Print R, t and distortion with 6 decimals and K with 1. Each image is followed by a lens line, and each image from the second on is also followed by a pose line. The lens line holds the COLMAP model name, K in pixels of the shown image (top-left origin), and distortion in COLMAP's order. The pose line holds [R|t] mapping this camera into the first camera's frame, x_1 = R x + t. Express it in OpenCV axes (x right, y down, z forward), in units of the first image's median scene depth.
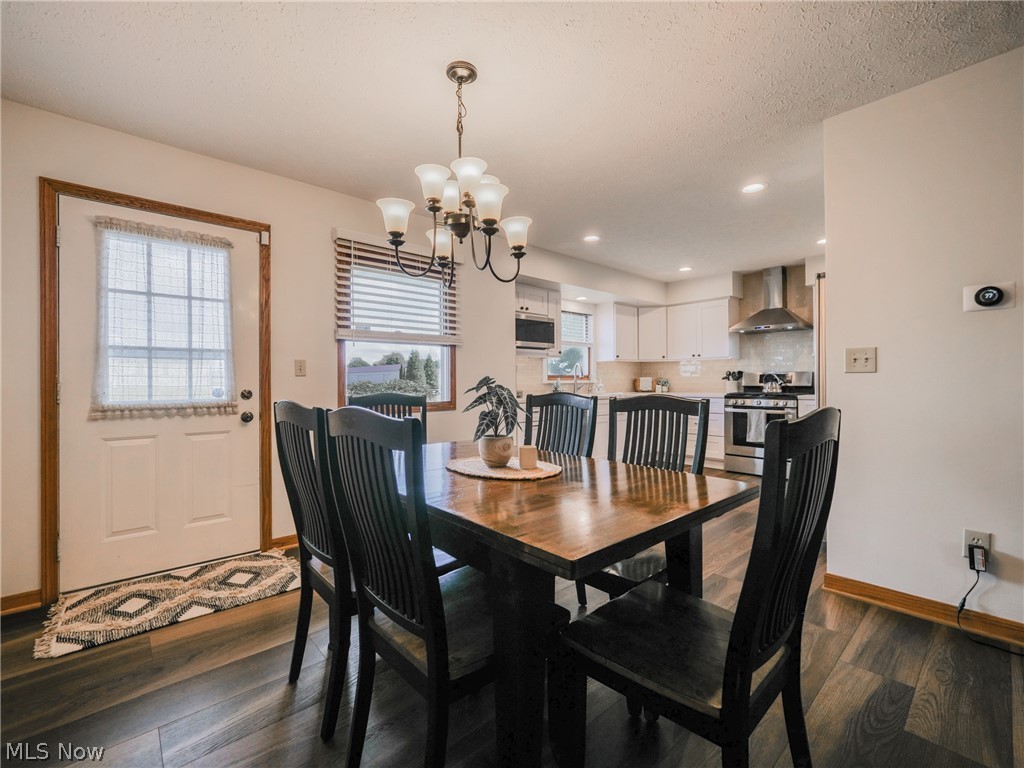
lens RADIAL K [[441.6, 0, 512.7], [0, 441.6, 384.7], [0, 0, 1]] dist [-0.002529, 0.001319]
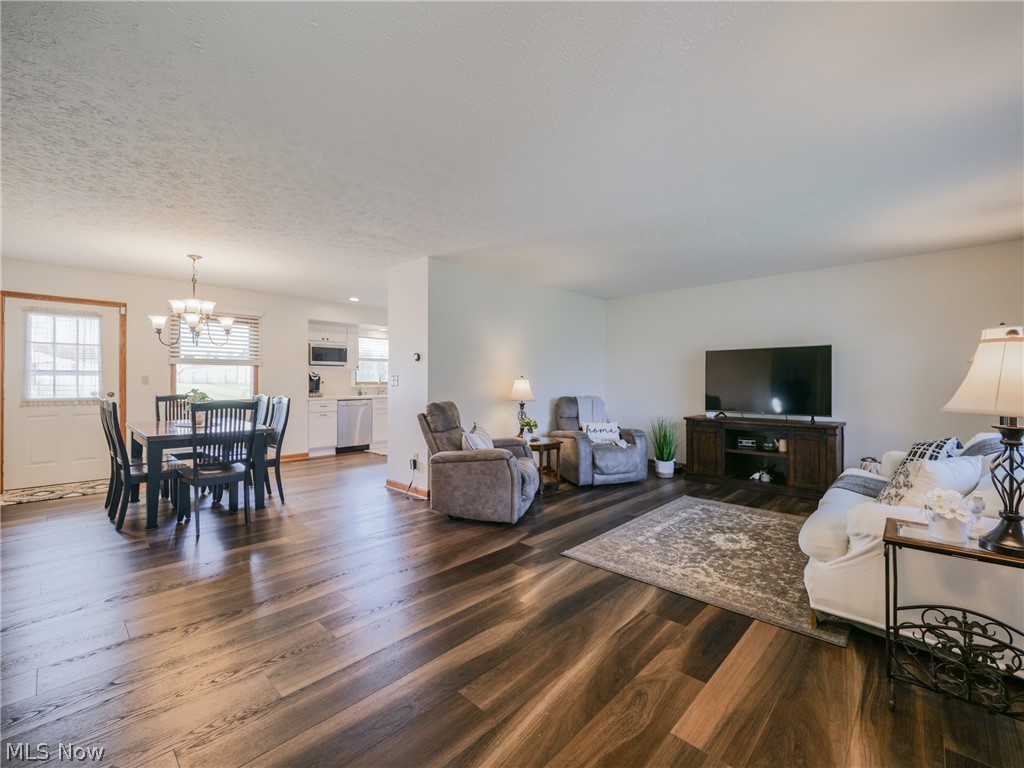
lens RADIAL K [[441.6, 0, 512.1], [0, 441.6, 382.1], [0, 0, 1]] dist [-0.002529, 0.001319]
pose [[0.995924, 0.005242, 0.090039, 0.992989], [-0.004594, 0.999962, -0.007406, -0.025674], [-0.090075, 0.006962, 0.995911, -1.095847]]
